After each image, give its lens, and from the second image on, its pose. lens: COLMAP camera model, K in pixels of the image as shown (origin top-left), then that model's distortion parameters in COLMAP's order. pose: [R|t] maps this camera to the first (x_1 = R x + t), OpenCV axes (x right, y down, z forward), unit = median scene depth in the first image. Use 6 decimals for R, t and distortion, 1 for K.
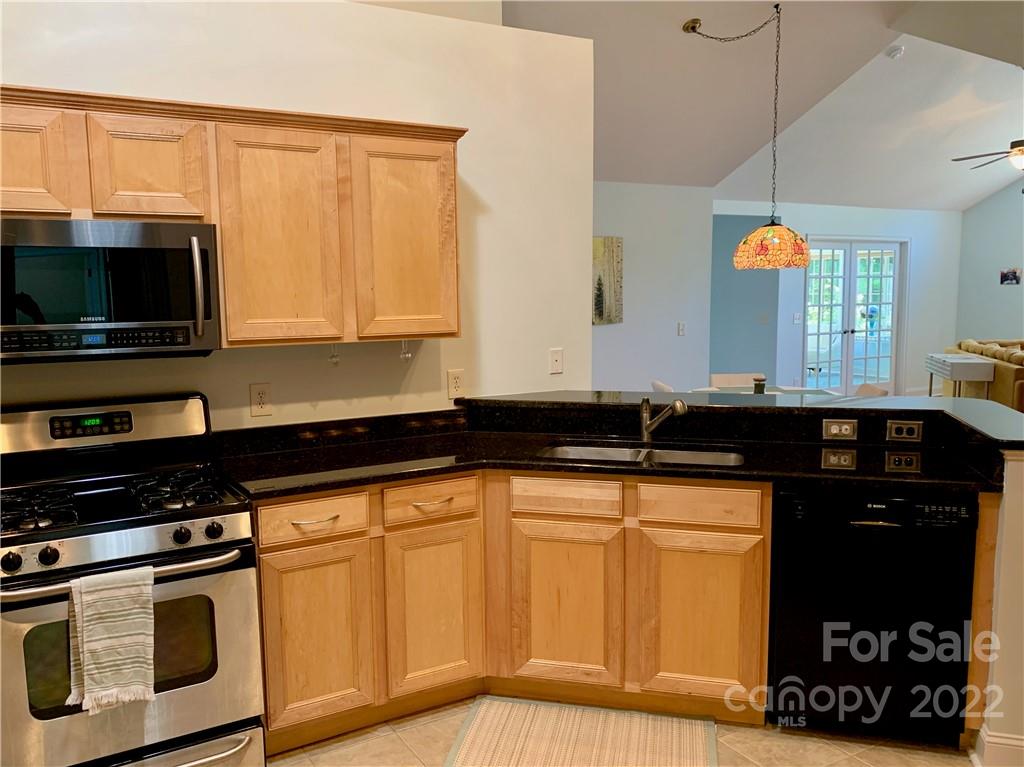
lens RADIAL K [[886.8, 0, 448.2], [0, 886.8, 425.0], [0, 0, 1]] dist [-0.026294, -0.003575]
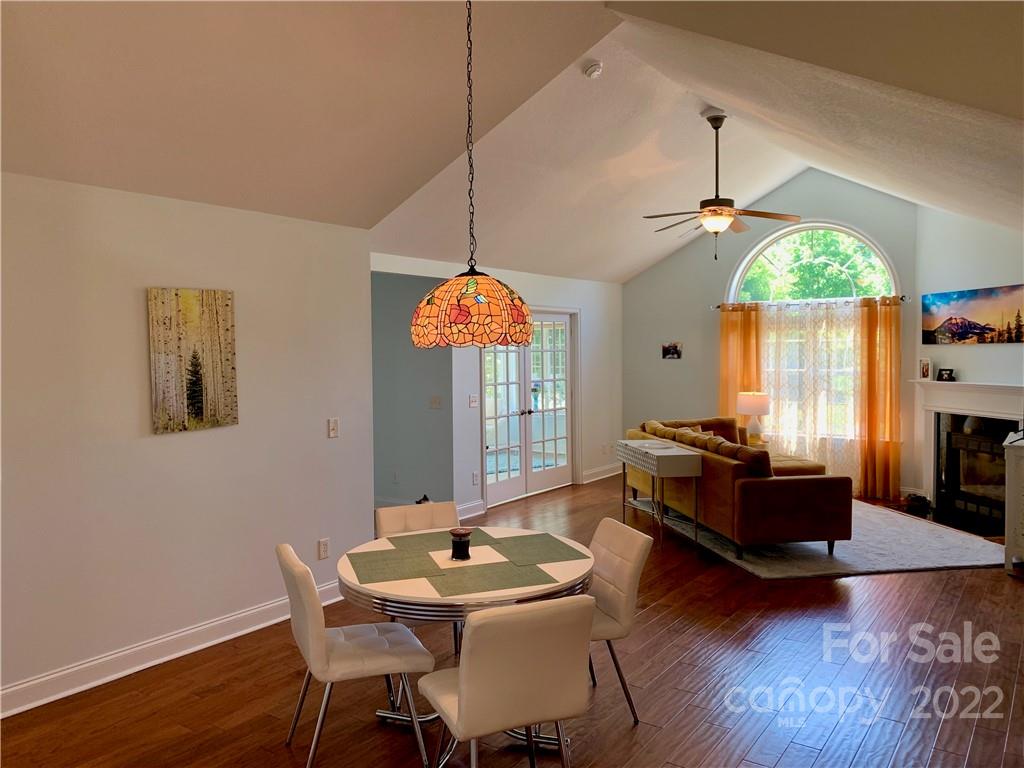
lens RADIAL K [[822.8, 0, 490.4], [0, 822.8, 378.7], [0, 0, 1]] dist [0.053926, -0.042844]
pose [[0.907684, -0.003774, 0.419636, 0.096976], [0.054386, 0.992585, -0.108710, -0.063561], [-0.416114, 0.121497, 0.901159, 0.333716]]
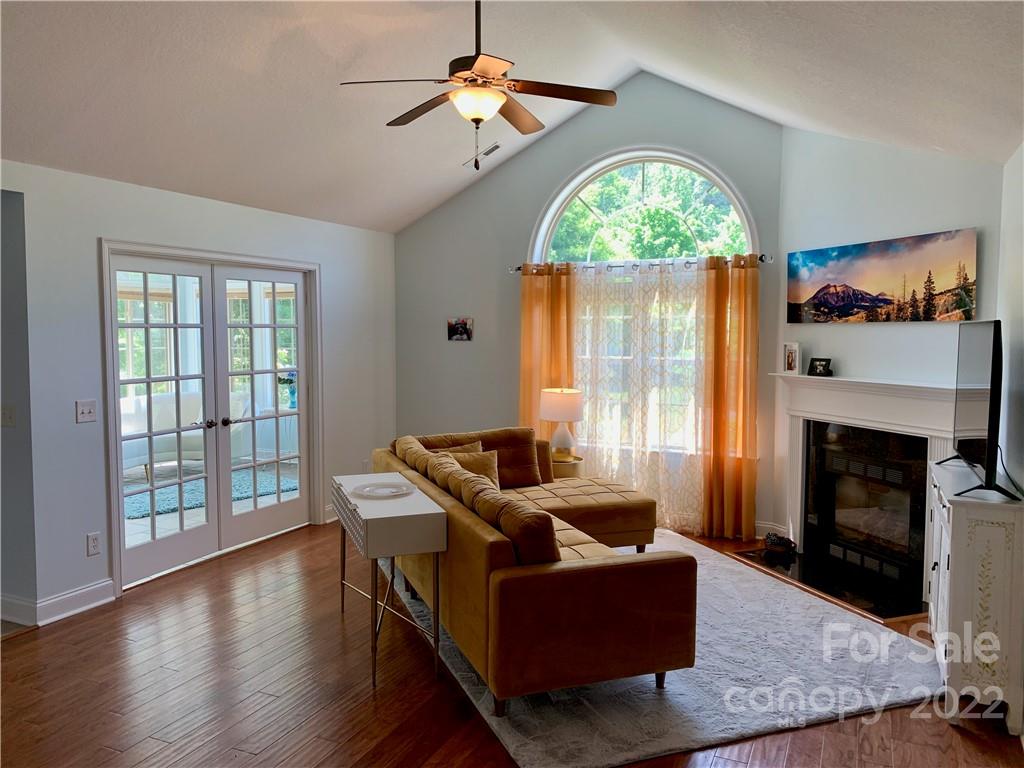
lens RADIAL K [[822.8, 0, 487.7], [0, 822.8, 376.0], [0, 0, 1]] dist [0.053926, -0.042844]
pose [[0.822690, -0.012593, 0.568350, 0.360495], [0.068358, 0.994692, -0.076910, -0.101111], [-0.564365, 0.102124, 0.819184, 0.570351]]
